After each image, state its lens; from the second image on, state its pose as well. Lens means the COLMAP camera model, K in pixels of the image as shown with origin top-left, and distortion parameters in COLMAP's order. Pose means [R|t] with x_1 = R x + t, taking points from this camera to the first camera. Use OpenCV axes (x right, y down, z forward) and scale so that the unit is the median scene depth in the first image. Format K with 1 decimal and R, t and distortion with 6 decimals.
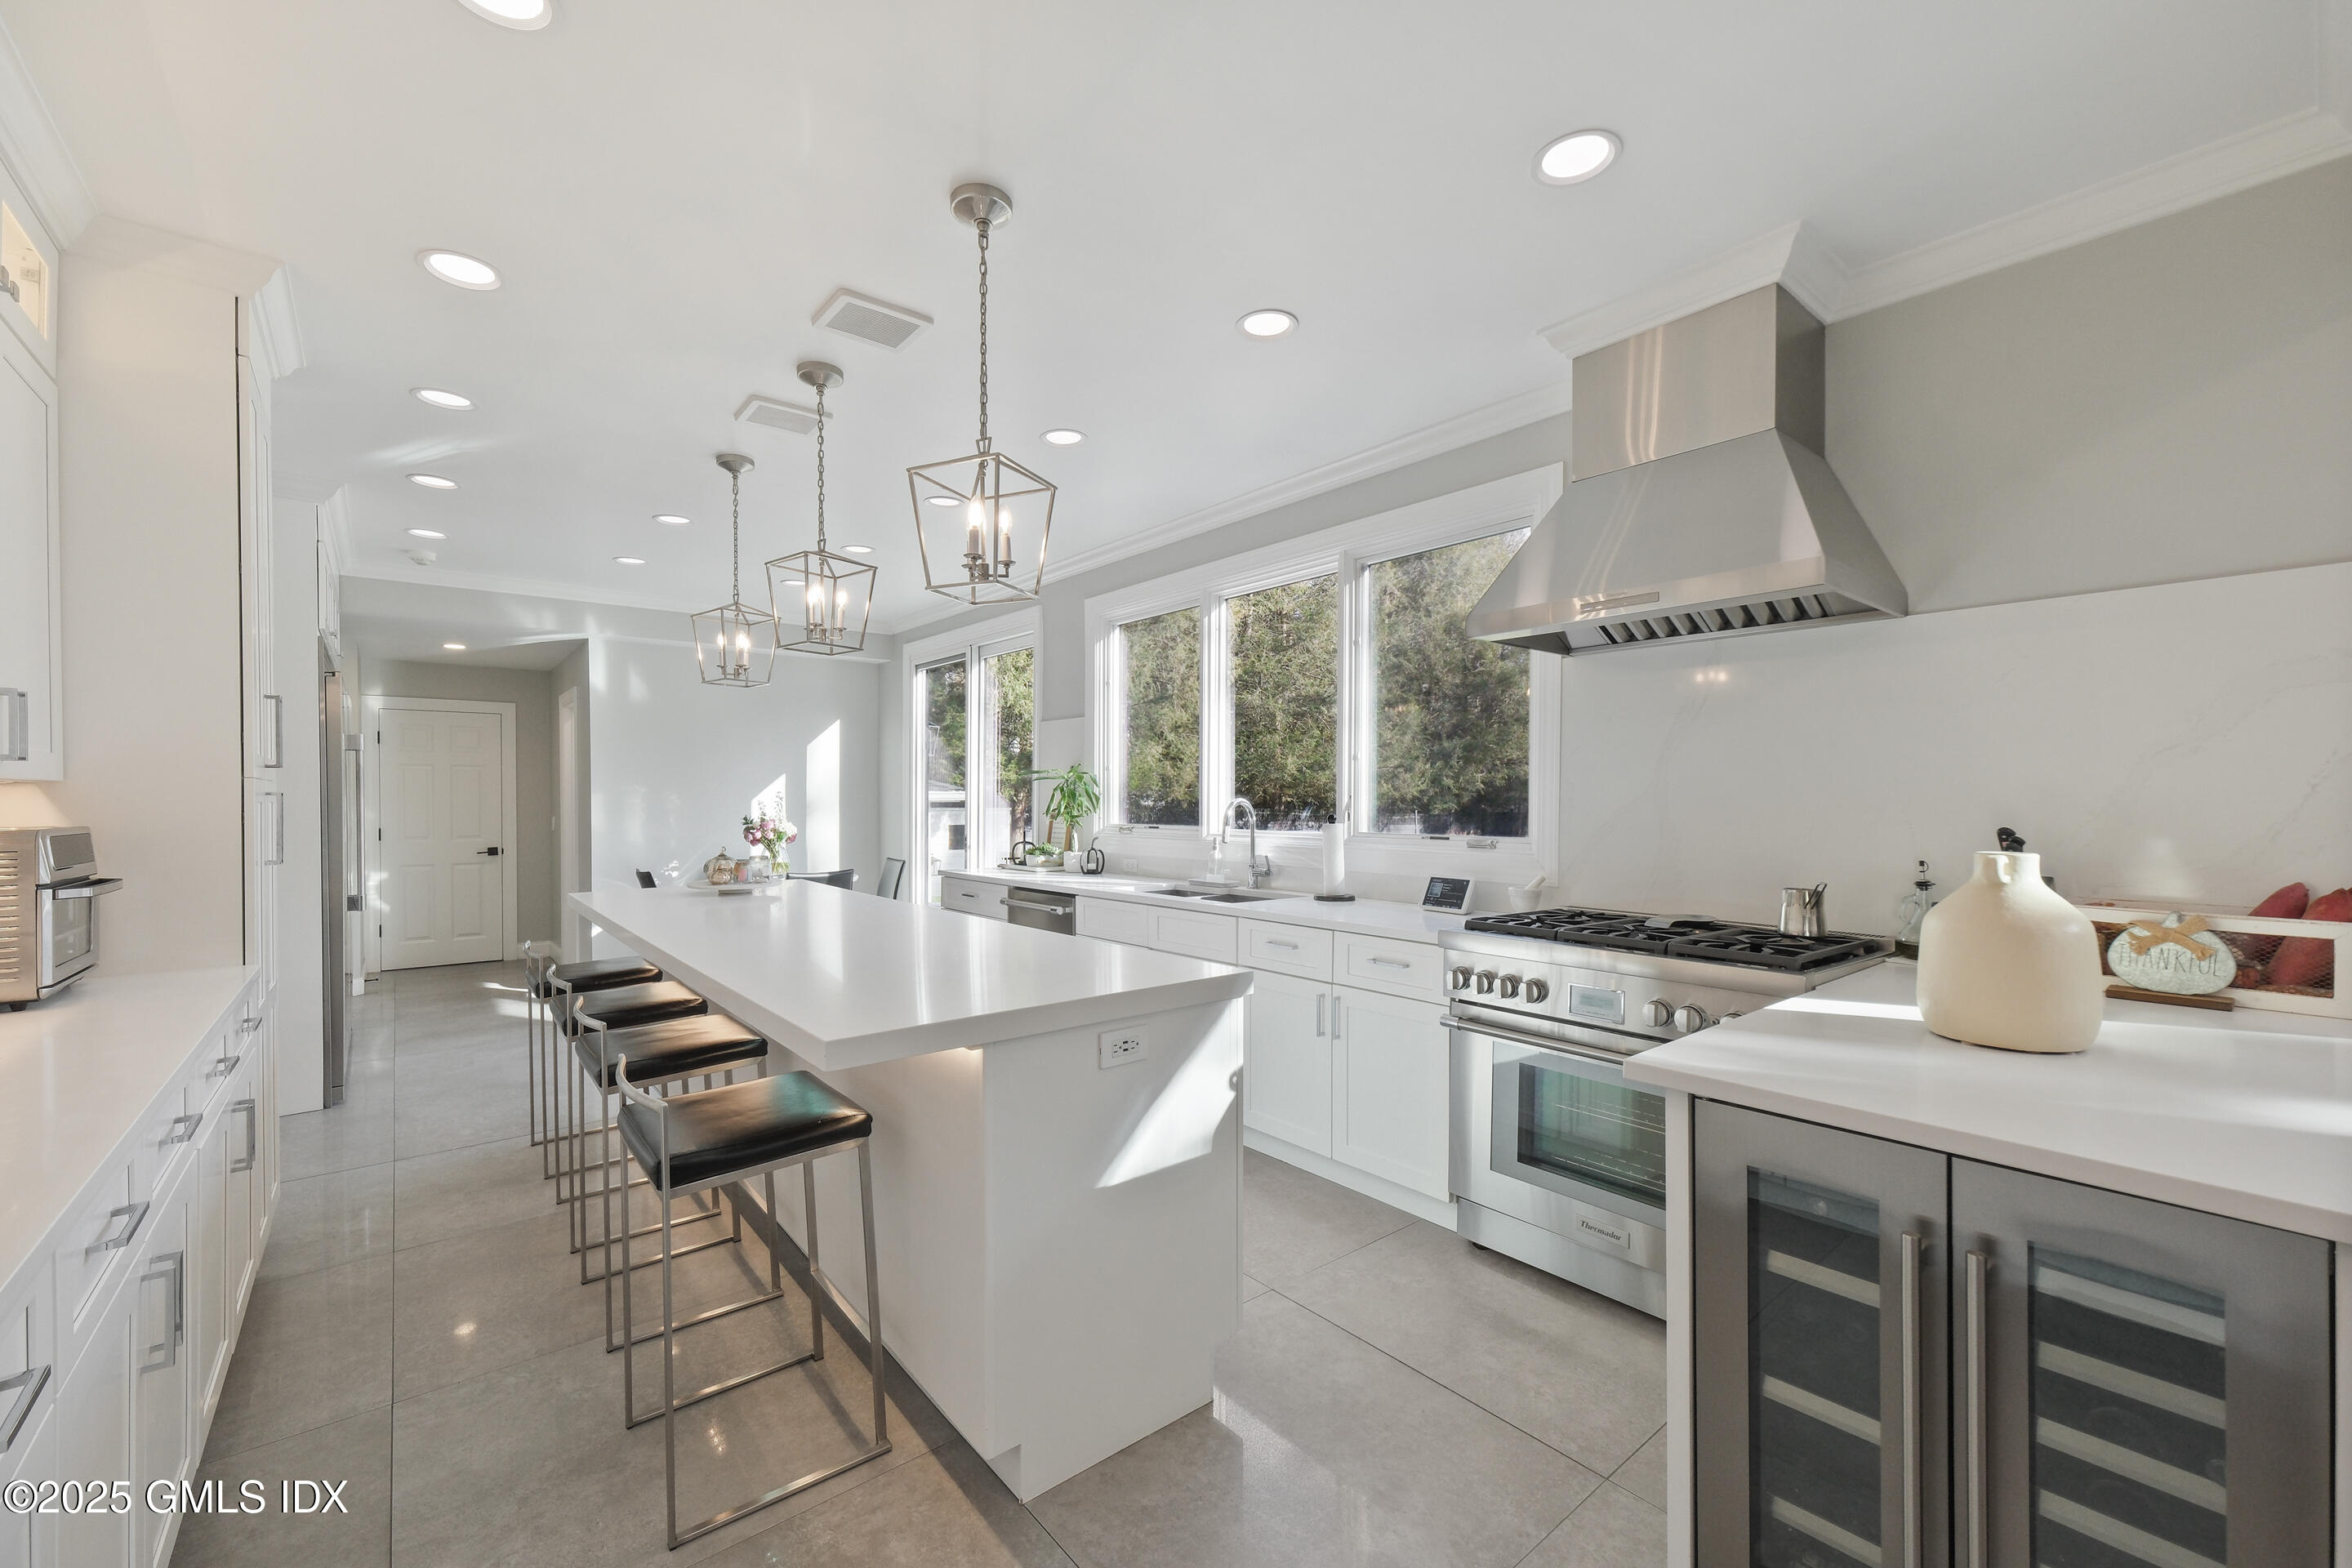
lens RADIAL K [[945.5, 0, 1191.5], [0, 945.5, 799.3], [0, 0, 1]] dist [0.001598, 0.000112]
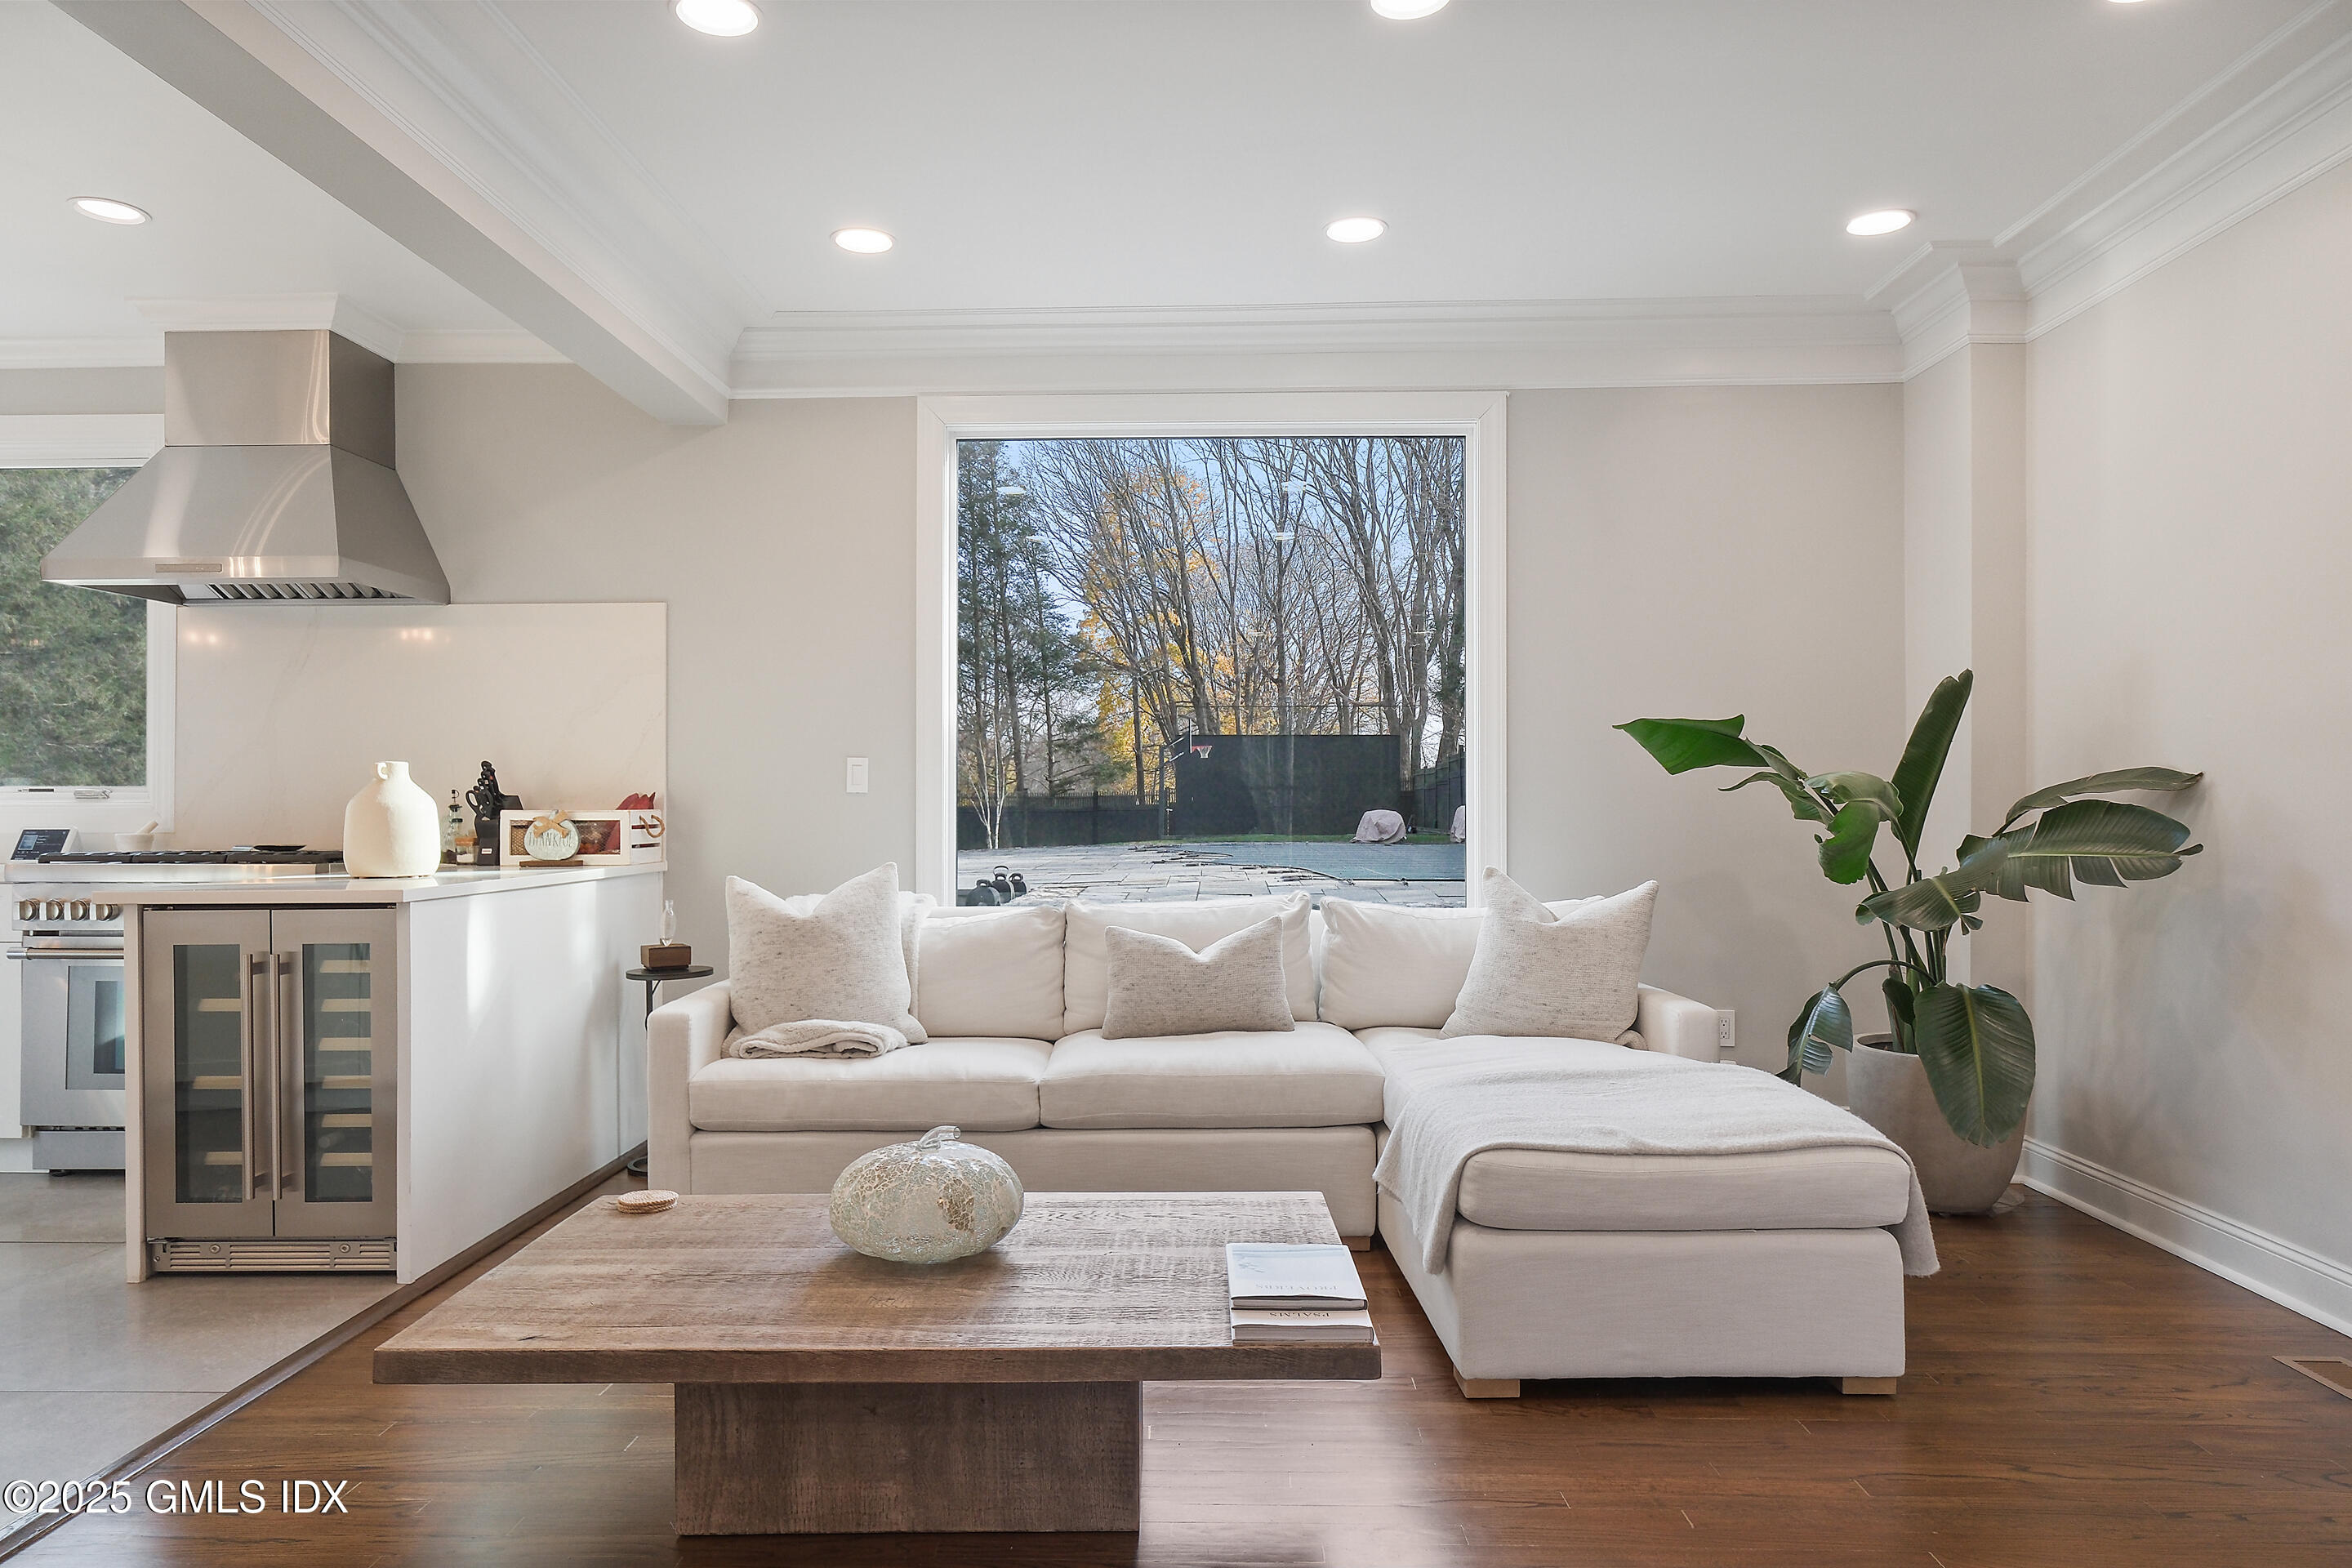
lens RADIAL K [[1442.5, 0, 1157.7], [0, 1442.5, 791.0], [0, 0, 1]] dist [0.002415, -0.000845]
pose [[0.679343, -0.001097, 0.733820, -0.032299], [0.007776, 0.999953, -0.005704, 0.066029], [-0.733780, 0.009581, 0.679320, -0.841631]]
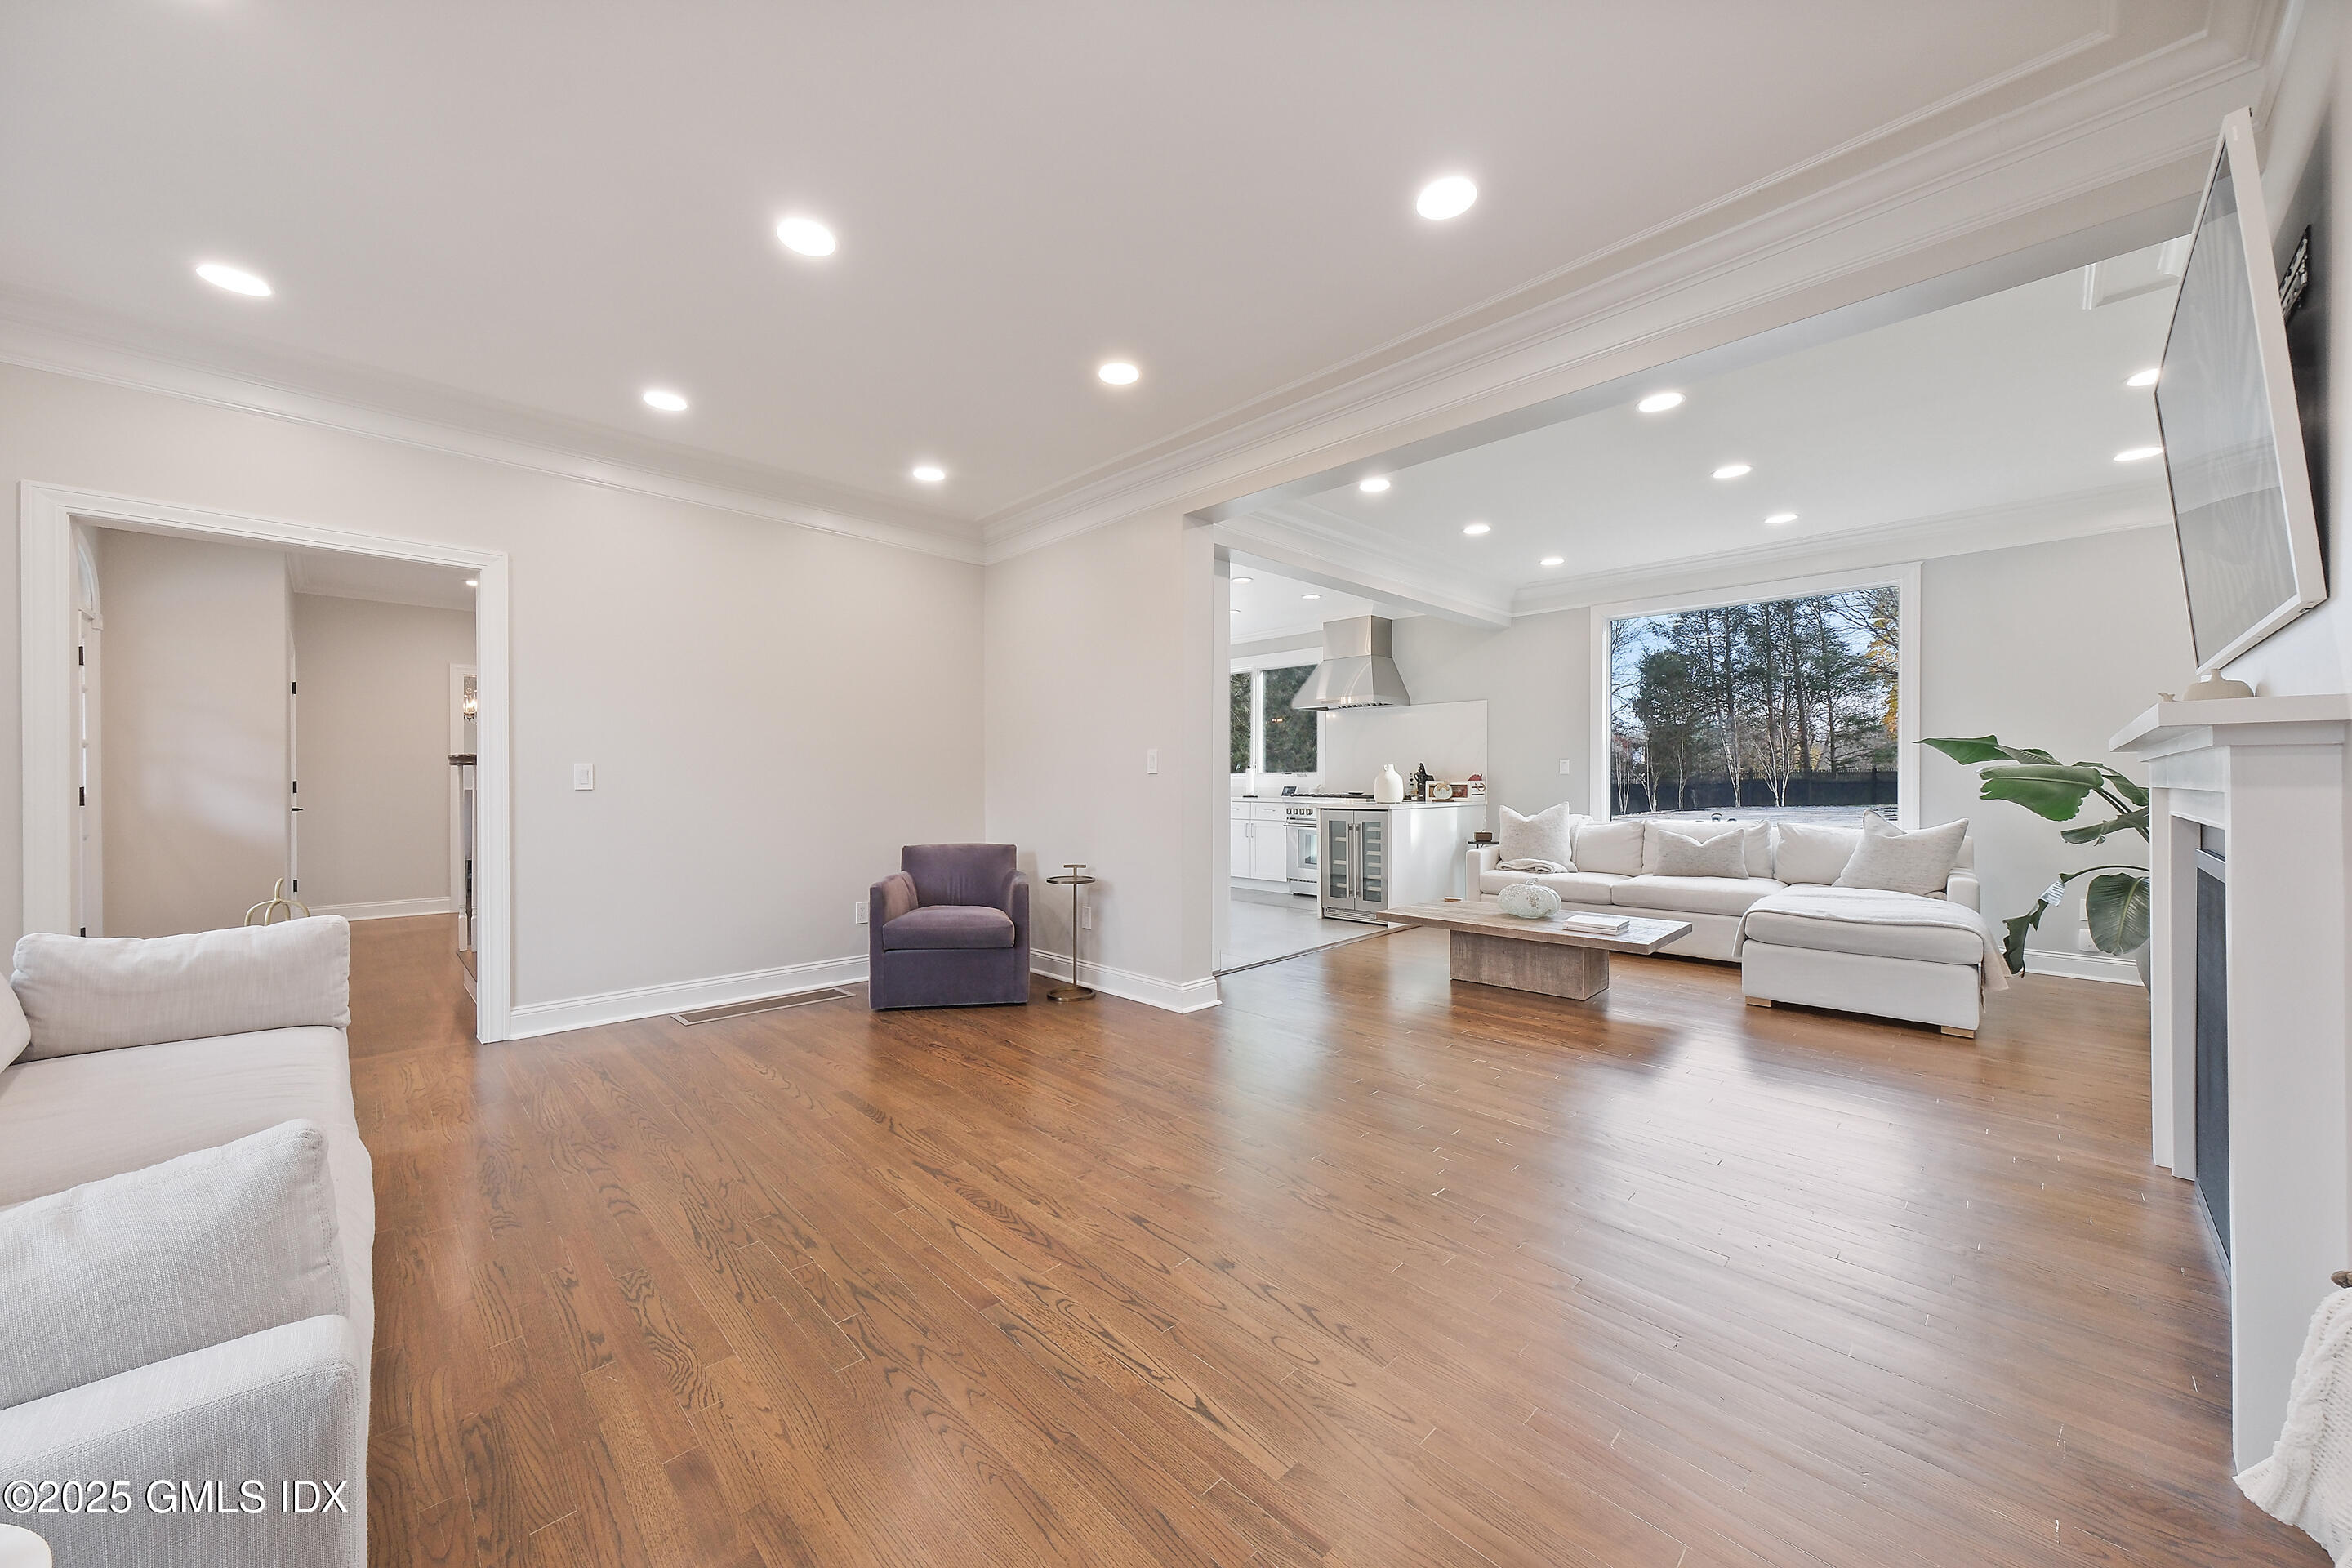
lens RADIAL K [[866.8, 0, 1174.8], [0, 866.8, 784.3], [0, 0, 1]] dist [0.001187, 0.000096]
pose [[0.997434, -0.008014, 0.071142, -0.285439], [0.007628, 0.999955, 0.005701, 0.062329], [-0.071185, -0.005144, 0.997450, -1.730700]]
